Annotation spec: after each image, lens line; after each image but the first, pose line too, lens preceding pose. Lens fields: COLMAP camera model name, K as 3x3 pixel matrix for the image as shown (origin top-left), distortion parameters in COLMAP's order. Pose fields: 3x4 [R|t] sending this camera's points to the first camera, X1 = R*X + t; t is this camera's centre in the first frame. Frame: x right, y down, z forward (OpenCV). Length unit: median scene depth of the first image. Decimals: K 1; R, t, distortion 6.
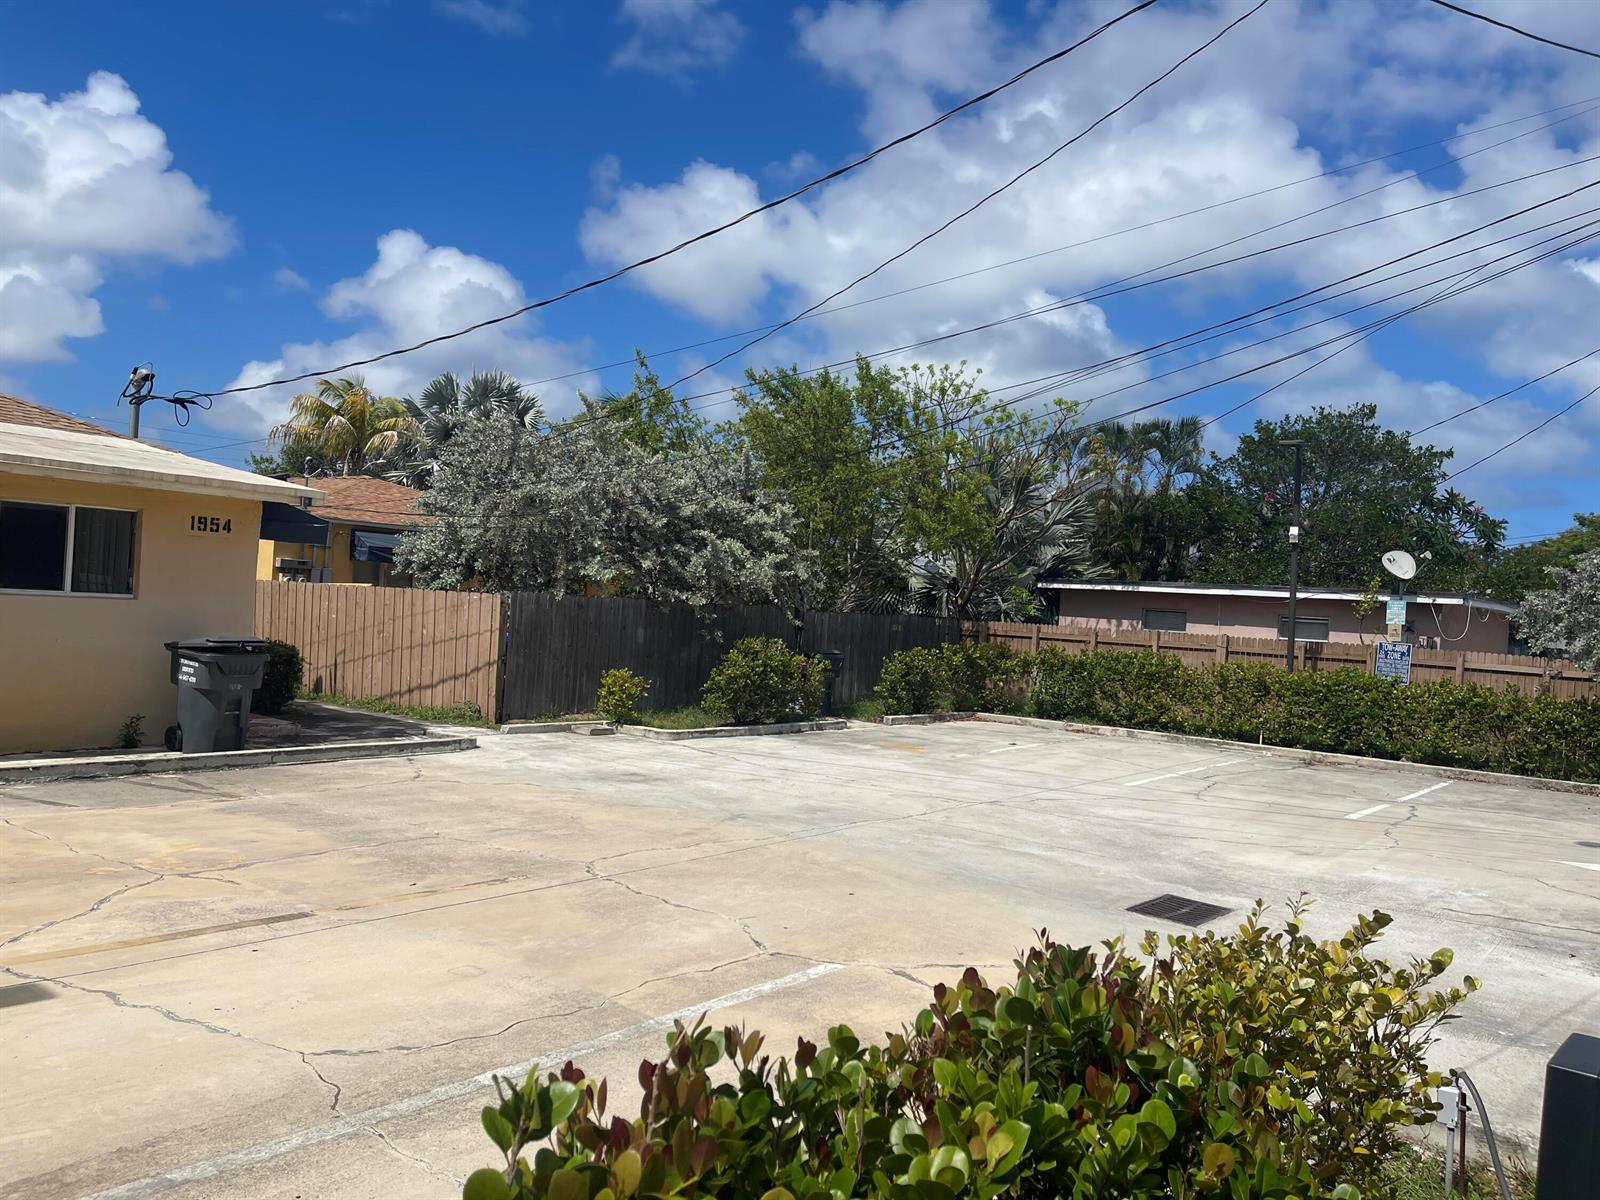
lens RADIAL K [[1271.6, 0, 800.0], [0, 1271.6, 600.0], [0, 0, 1]] dist [0.004966, 0.004097]
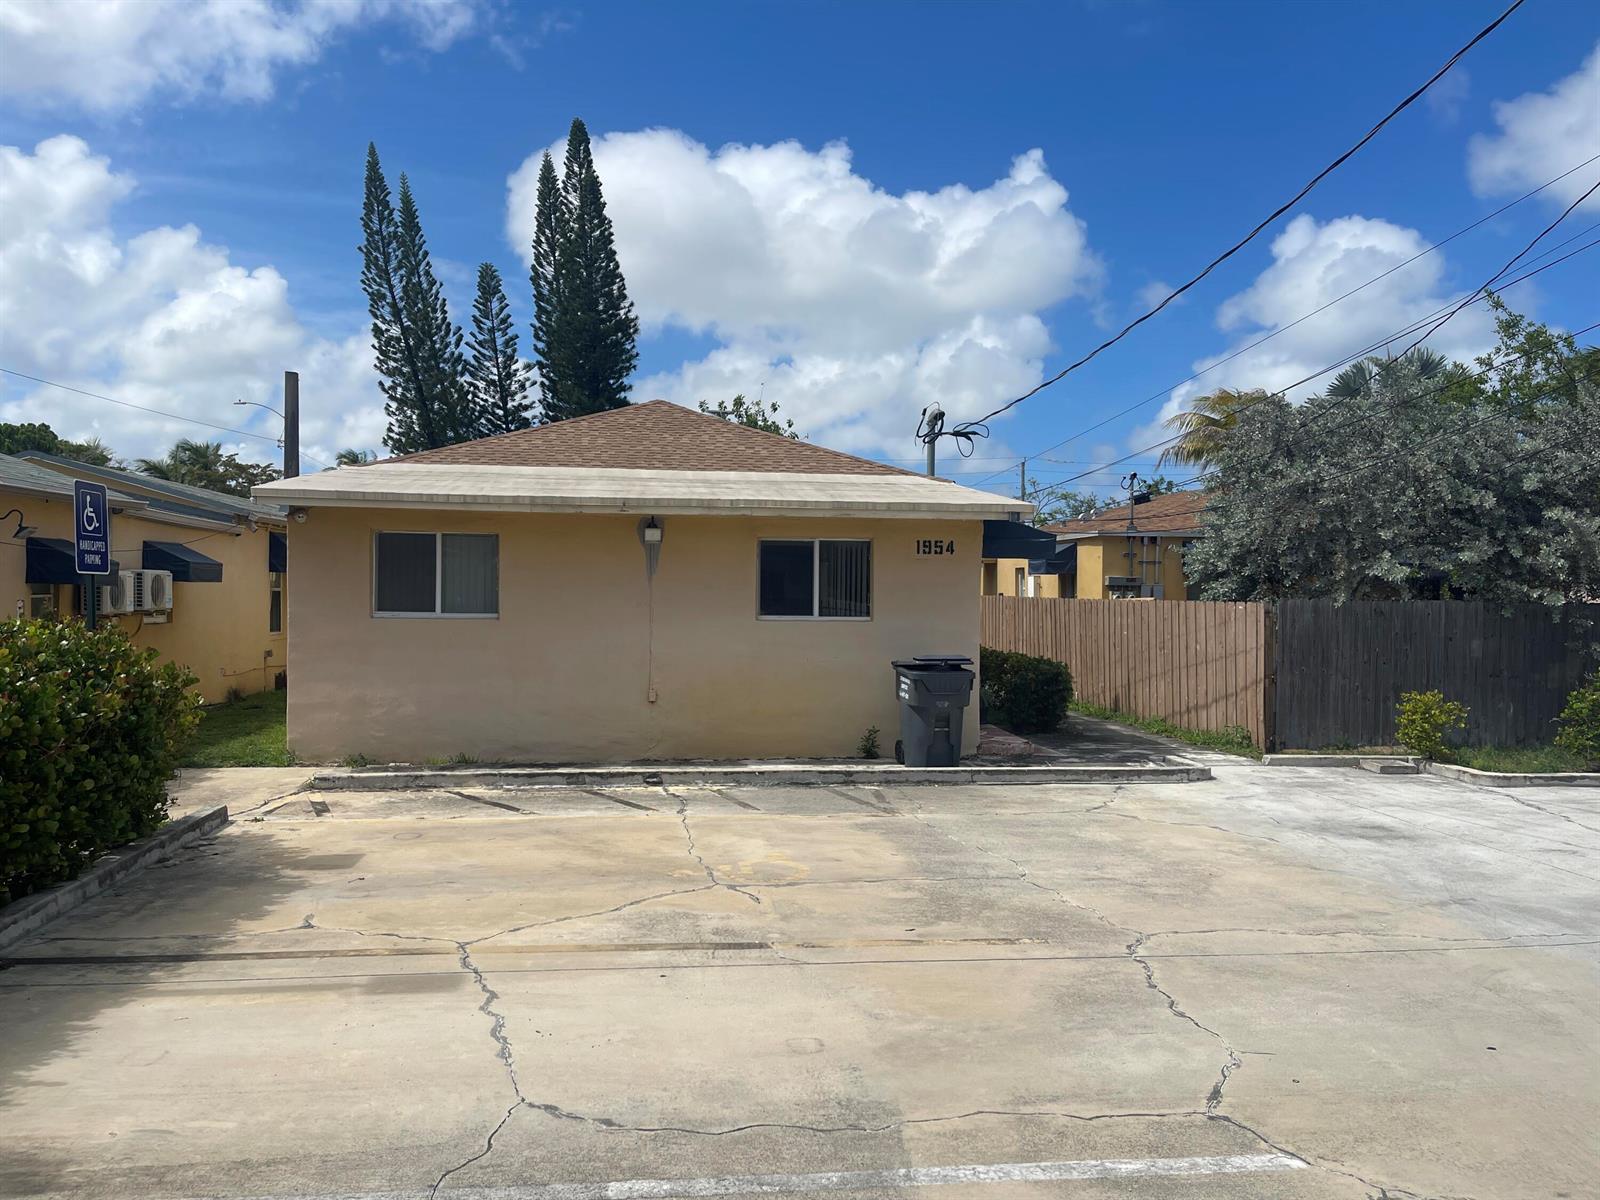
lens RADIAL K [[1232.5, 0, 800.0], [0, 1232.5, 600.0], [0, 0, 1]] dist [0.085526, -0.118633]
pose [[0.690703, -0.041936, -0.721922, 0.172933], [0.031557, 0.999114, -0.027845, 0.007768], [0.722450, -0.003549, 0.691414, 0.206366]]
